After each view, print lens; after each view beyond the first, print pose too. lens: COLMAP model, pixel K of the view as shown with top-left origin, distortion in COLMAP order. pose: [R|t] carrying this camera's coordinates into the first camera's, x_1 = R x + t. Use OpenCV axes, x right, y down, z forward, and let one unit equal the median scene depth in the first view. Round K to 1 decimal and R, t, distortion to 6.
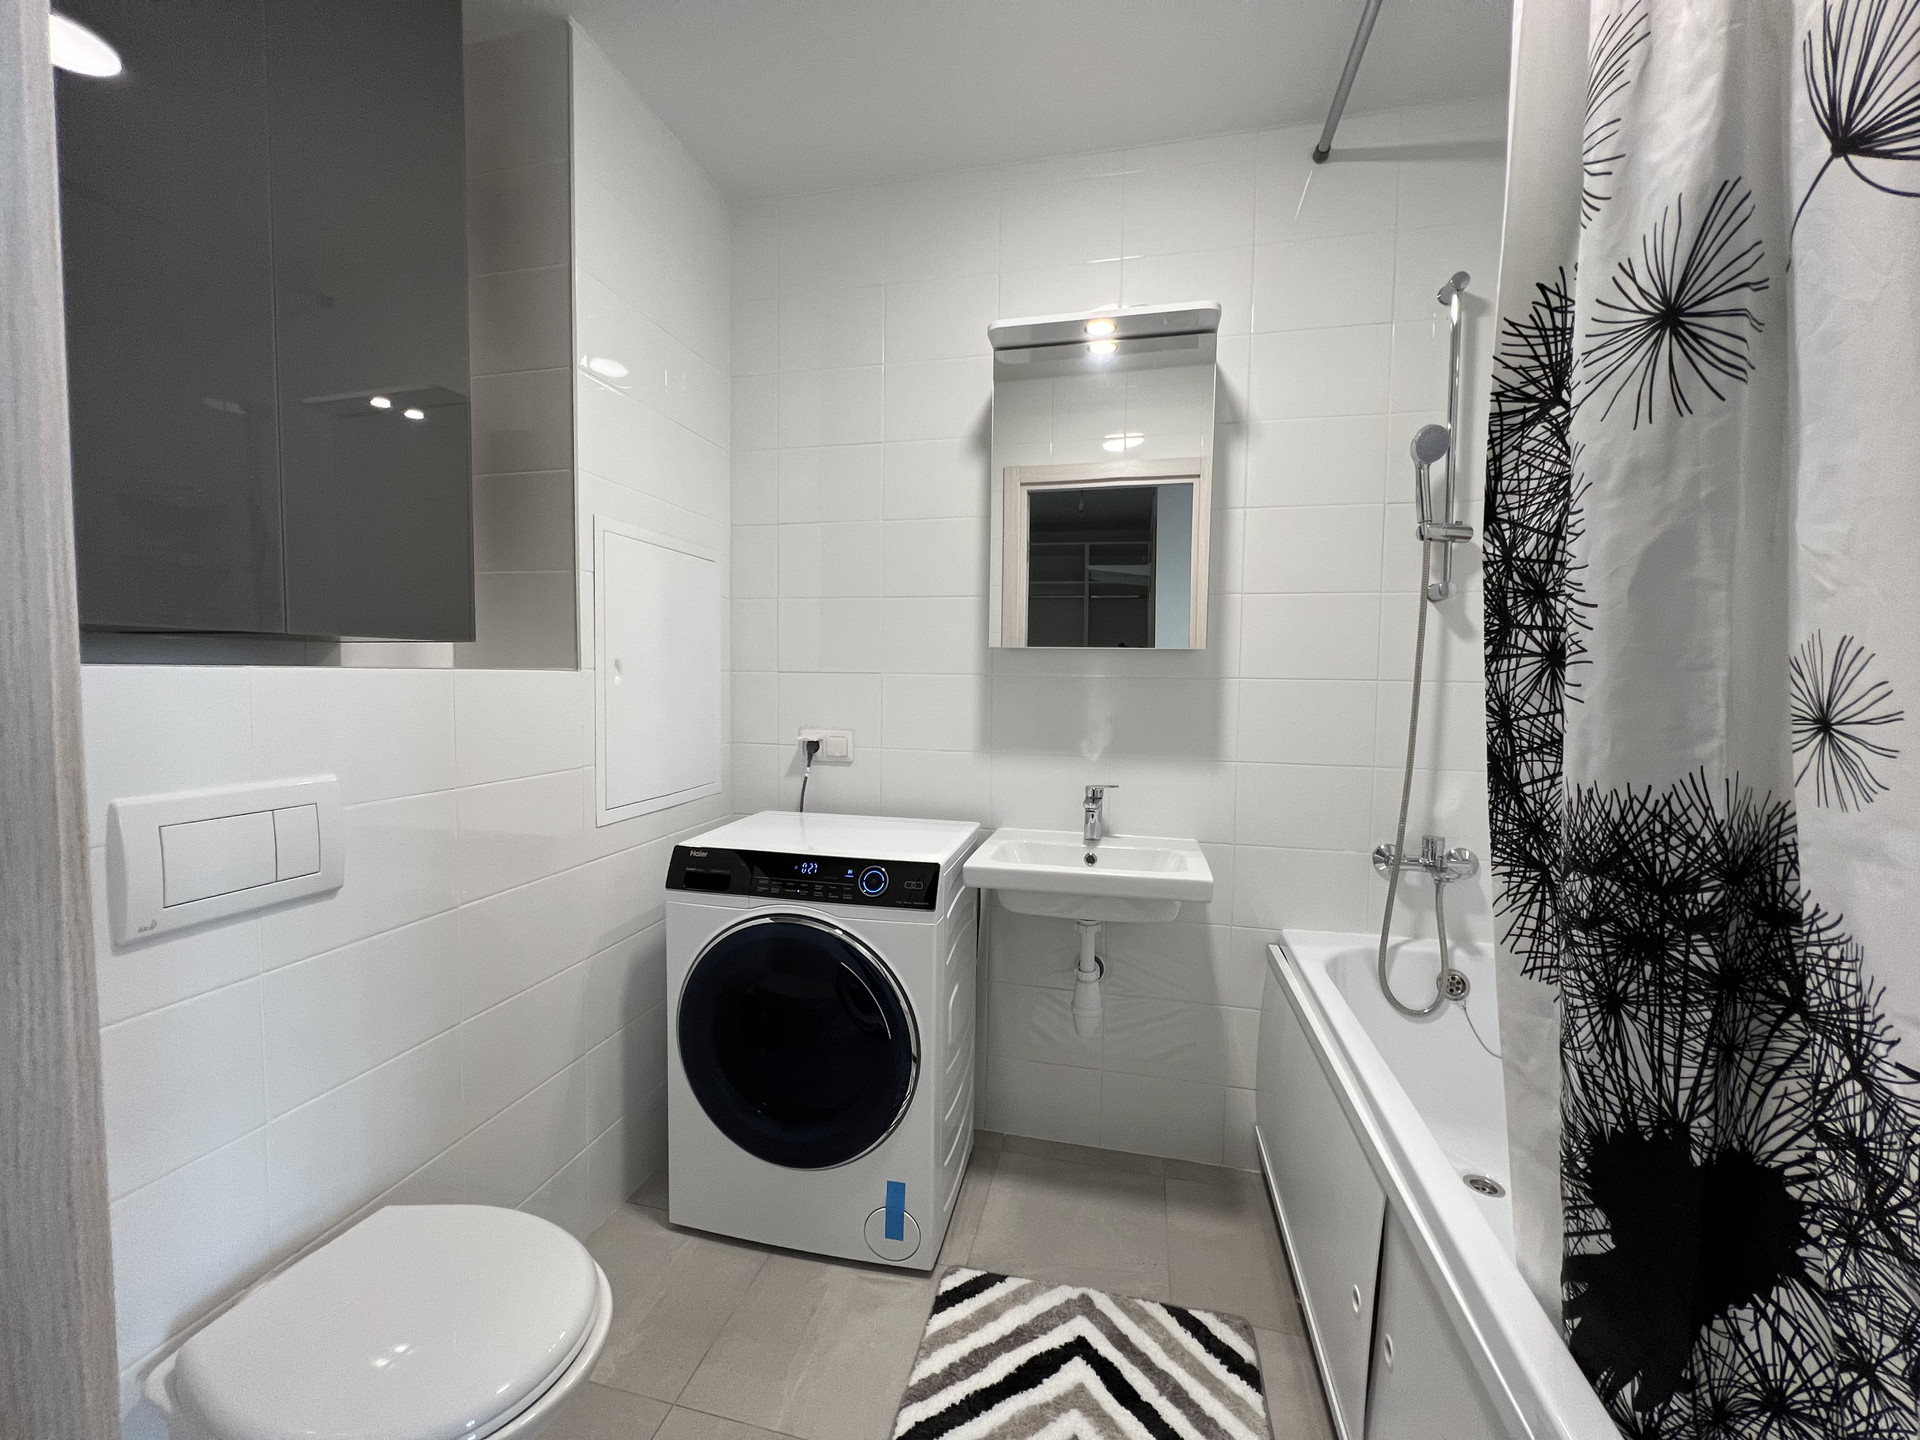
lens RADIAL K [[799.6, 0, 922.6], [0, 799.6, 721.2], [0, 0, 1]] dist [0.020776, -0.006320]
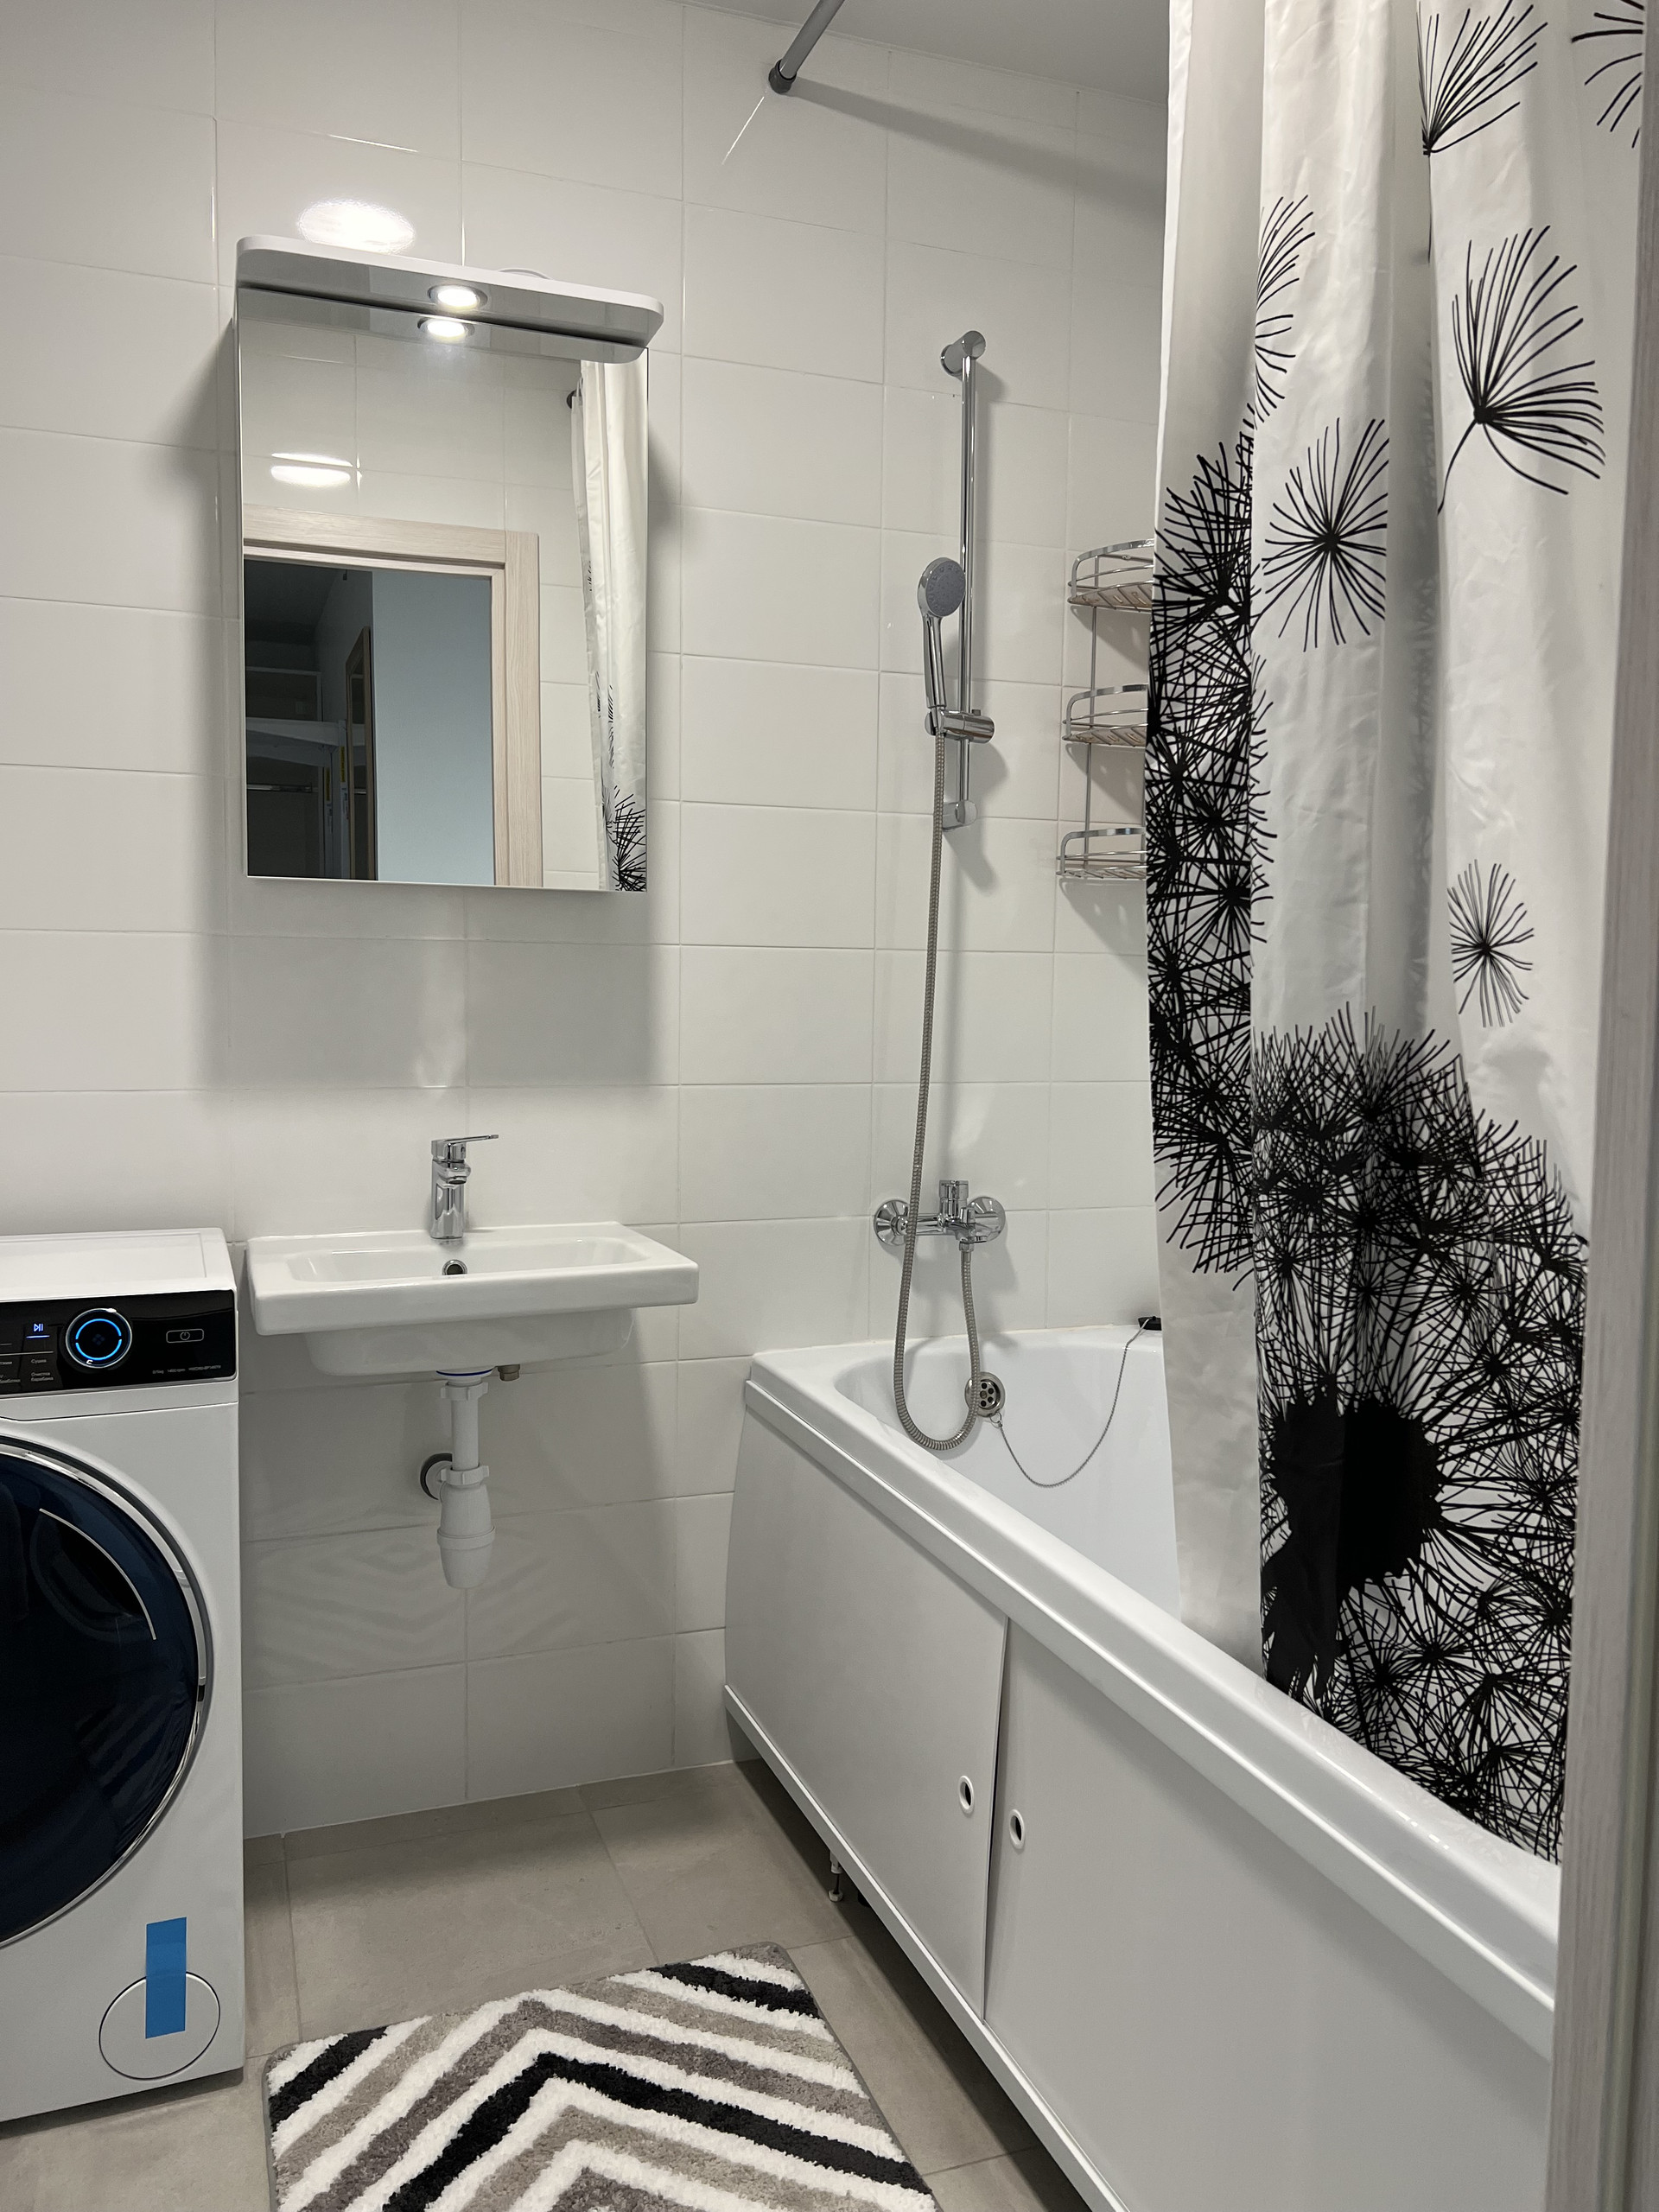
lens RADIAL K [[1688.7, 0, 823.2], [0, 1688.7, 1103.8], [0, 0, 1]] dist [0.037754, -0.031221]
pose [[0.833738, -0.045334, 0.550297, -0.540813], [0.030378, 0.998880, 0.036264, 0.059619], [-0.551324, -0.013517, 0.834181, -0.261317]]
